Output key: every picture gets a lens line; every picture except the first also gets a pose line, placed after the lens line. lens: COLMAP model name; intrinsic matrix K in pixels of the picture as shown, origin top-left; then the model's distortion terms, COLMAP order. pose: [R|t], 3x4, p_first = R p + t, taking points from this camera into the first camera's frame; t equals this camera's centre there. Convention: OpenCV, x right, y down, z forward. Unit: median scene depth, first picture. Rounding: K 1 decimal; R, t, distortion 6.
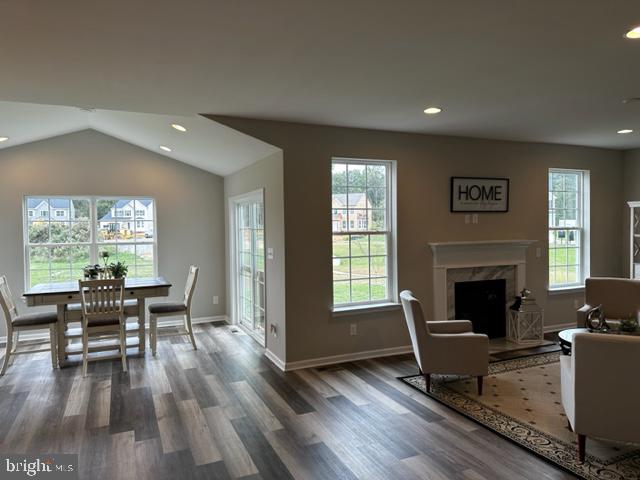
lens RADIAL K [[448.2, 0, 320.0], [0, 448.2, 240.0], [0, 0, 1]] dist [0.065672, -0.097469]
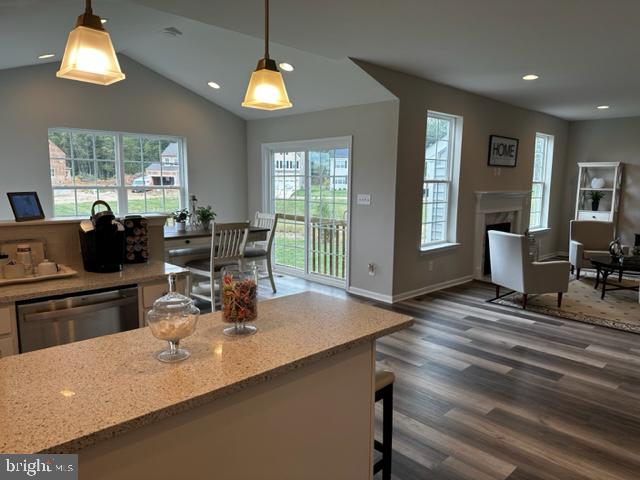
lens RADIAL K [[448.2, 0, 320.0], [0, 448.2, 240.0], [0, 0, 1]] dist [0.065672, -0.097469]
pose [[0.938678, -0.020472, 0.344187, -0.526149], [-0.013661, 0.995244, 0.096452, 0.024060], [-0.344524, -0.095240, 0.933934, 0.026795]]
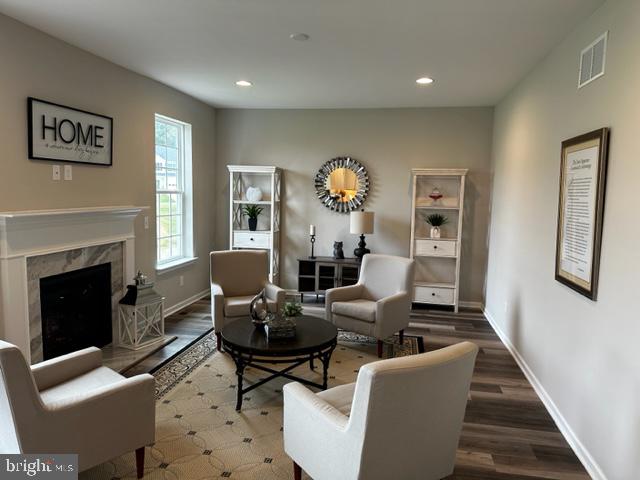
lens RADIAL K [[448.2, 0, 320.0], [0, 448.2, 240.0], [0, 0, 1]] dist [0.065672, -0.097469]
pose [[0.562751, -0.061339, 0.824347, 0.014979], [-0.009689, 0.996685, 0.080777, -0.008781], [-0.826569, -0.053445, 0.560292, 0.355172]]
